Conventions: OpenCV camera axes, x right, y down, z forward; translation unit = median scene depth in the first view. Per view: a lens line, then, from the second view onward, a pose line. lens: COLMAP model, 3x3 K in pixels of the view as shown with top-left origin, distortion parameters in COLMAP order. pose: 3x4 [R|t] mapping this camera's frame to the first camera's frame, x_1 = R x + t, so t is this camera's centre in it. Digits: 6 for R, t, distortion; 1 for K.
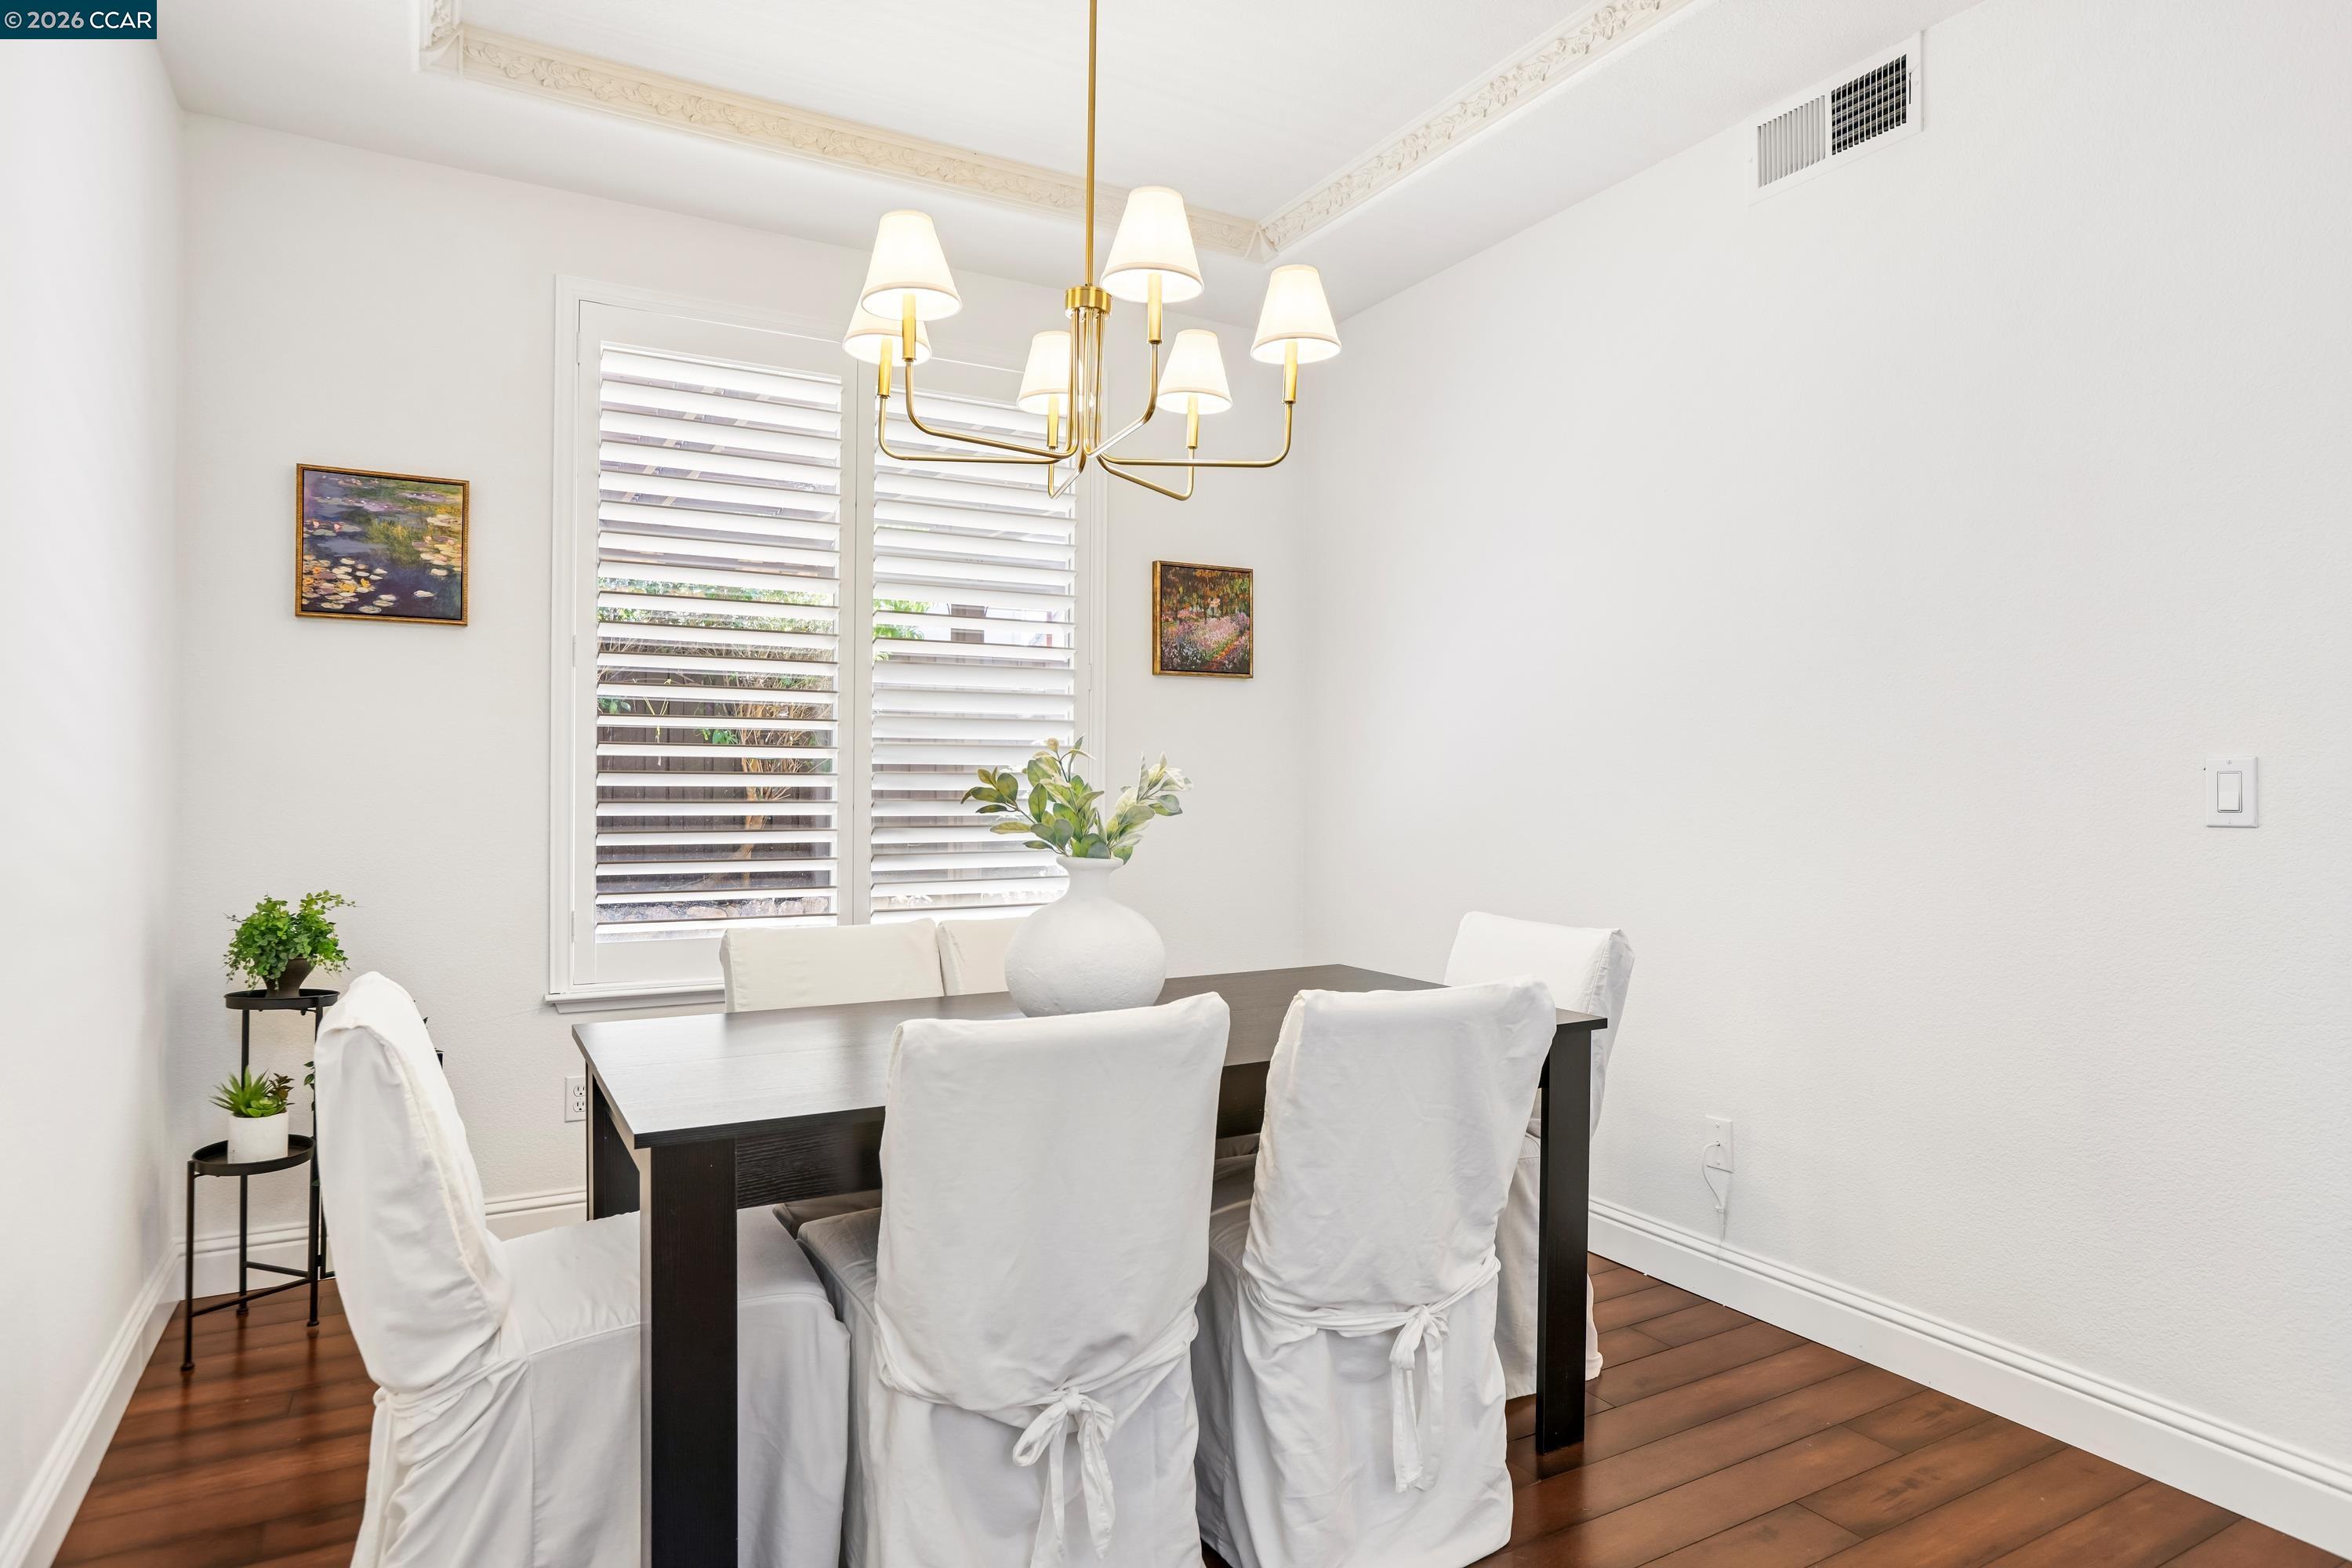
lens RADIAL K [[1349.5, 0, 1174.3], [0, 1349.5, 786.6], [0, 0, 1]] dist [-0.003746, 0.000496]
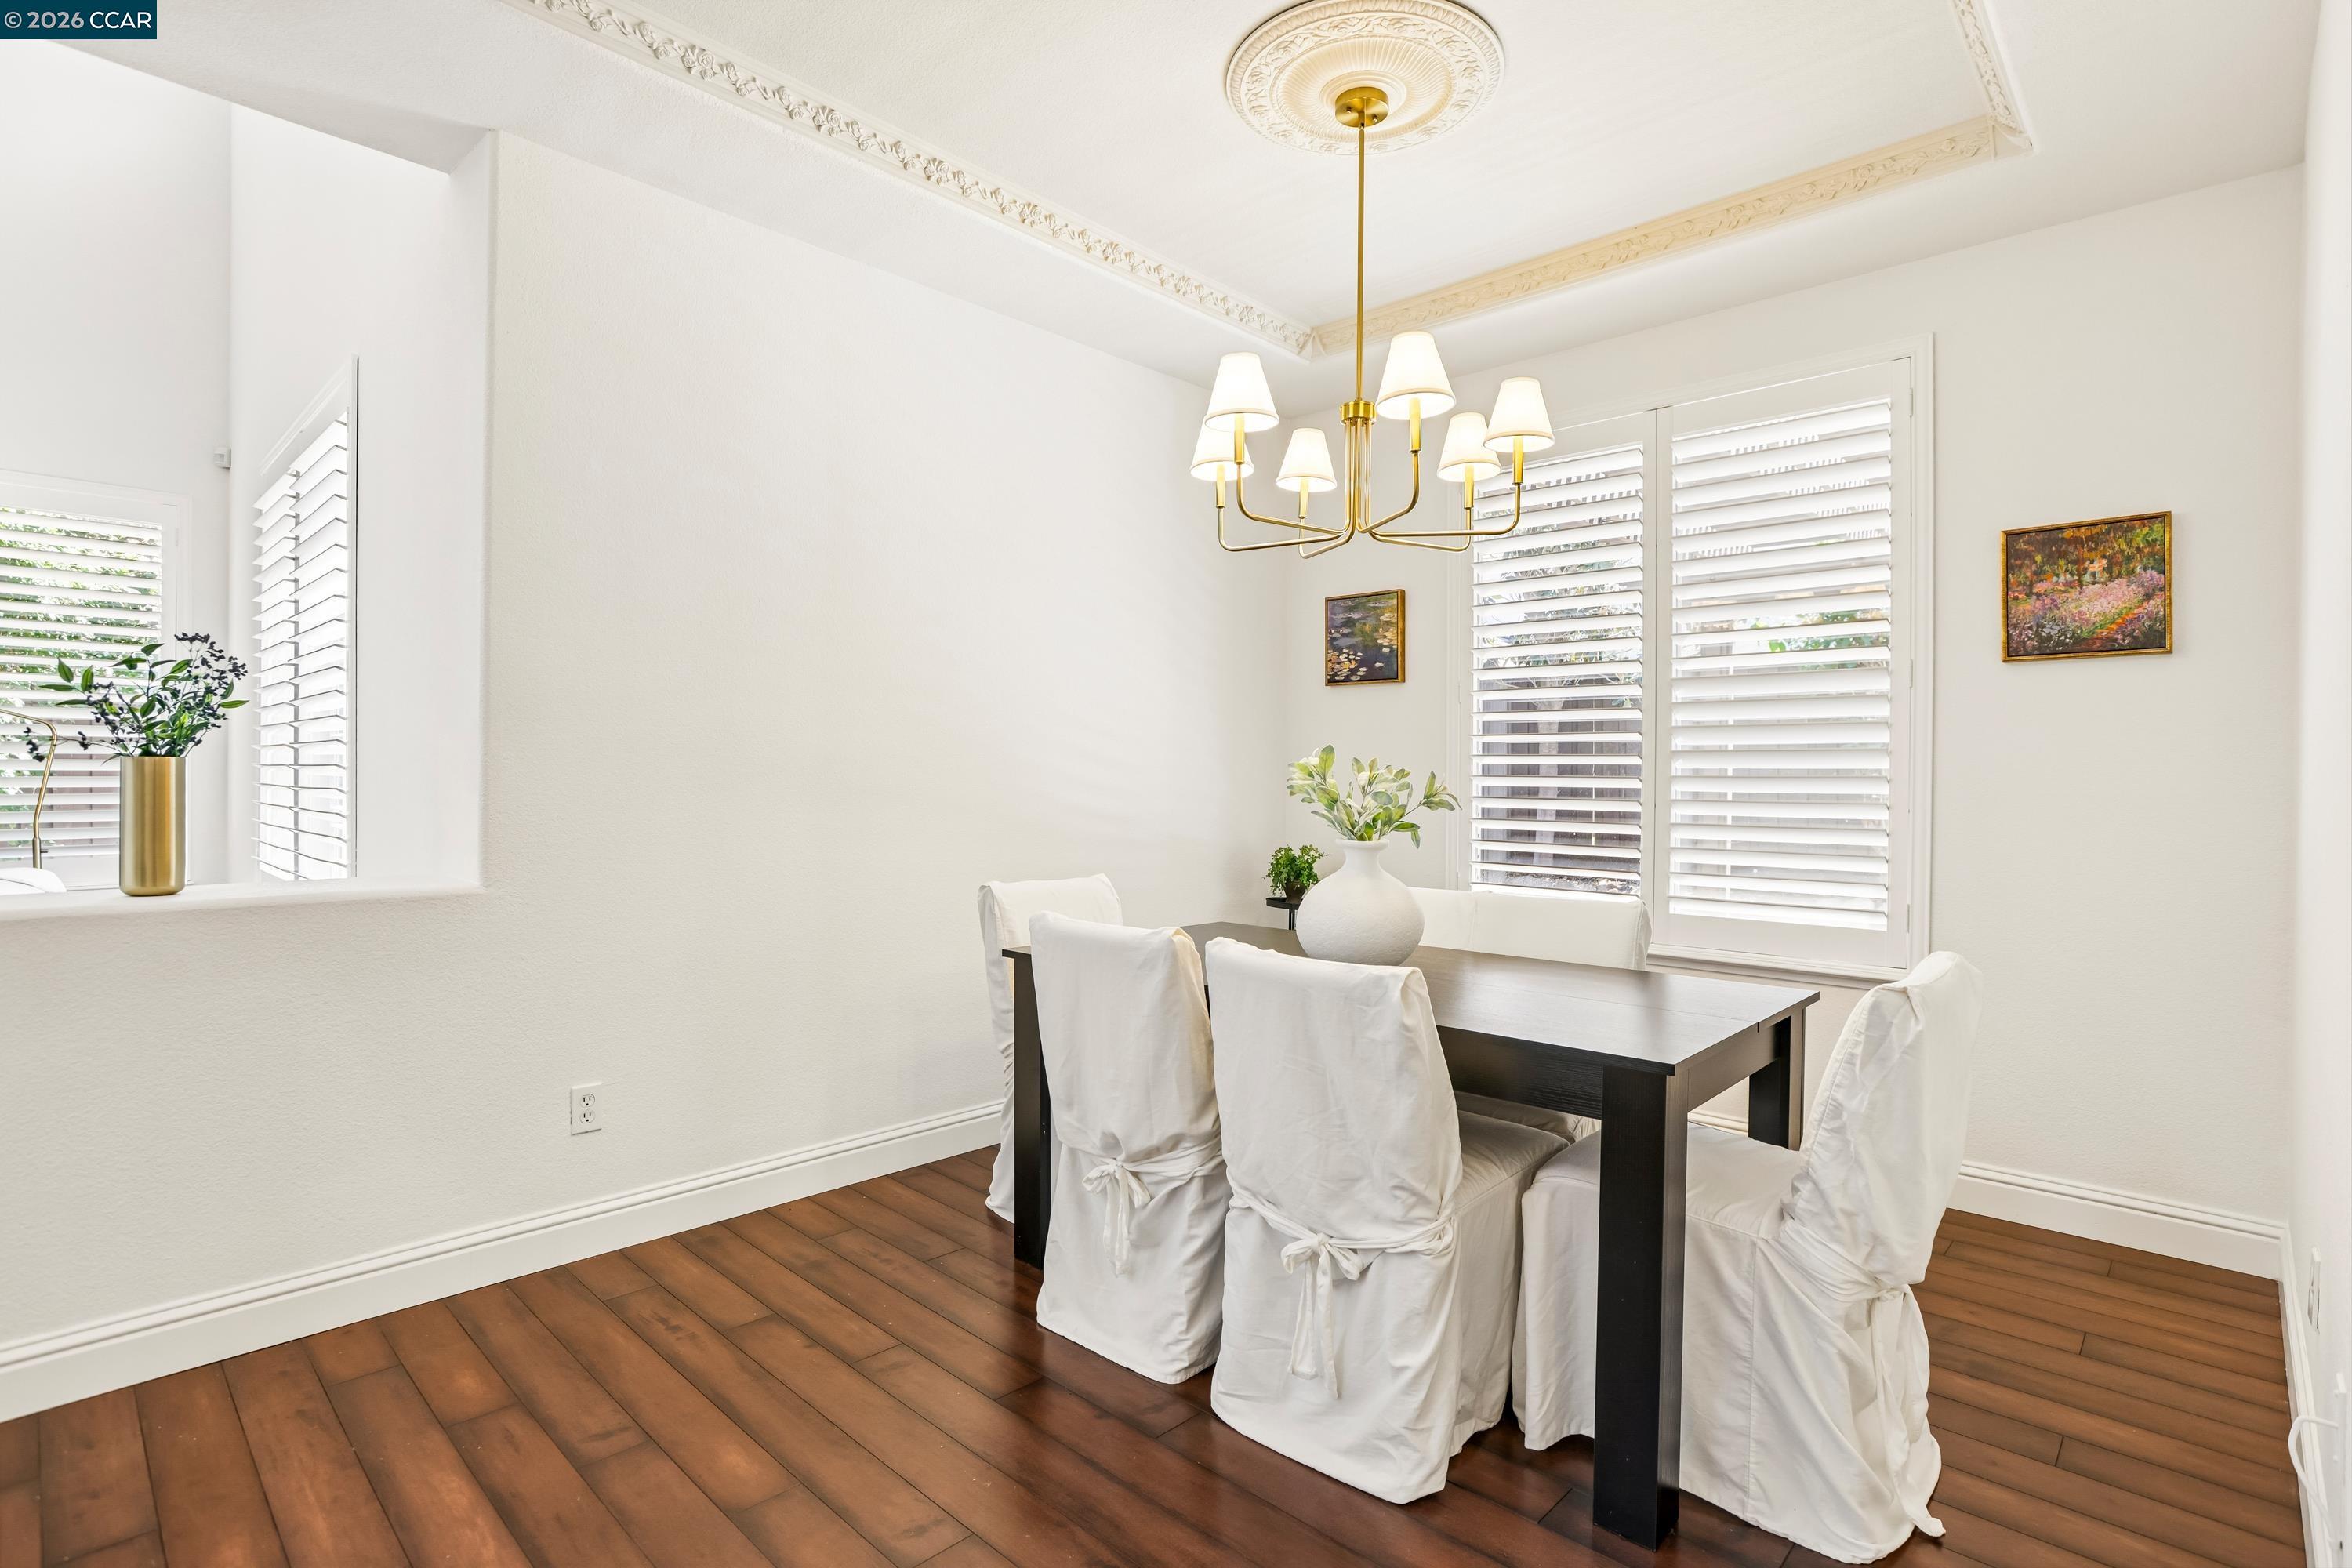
lens RADIAL K [[1135.2, 0, 1179.6], [0, 1135.2, 774.2], [0, 0, 1]] dist [-0.001867, -0.000093]
pose [[0.315830, -0.001494, -0.948815, 0.560767], [-0.010099, 0.999937, -0.004937, -0.002971], [0.948762, 0.011141, 0.315794, 0.299805]]
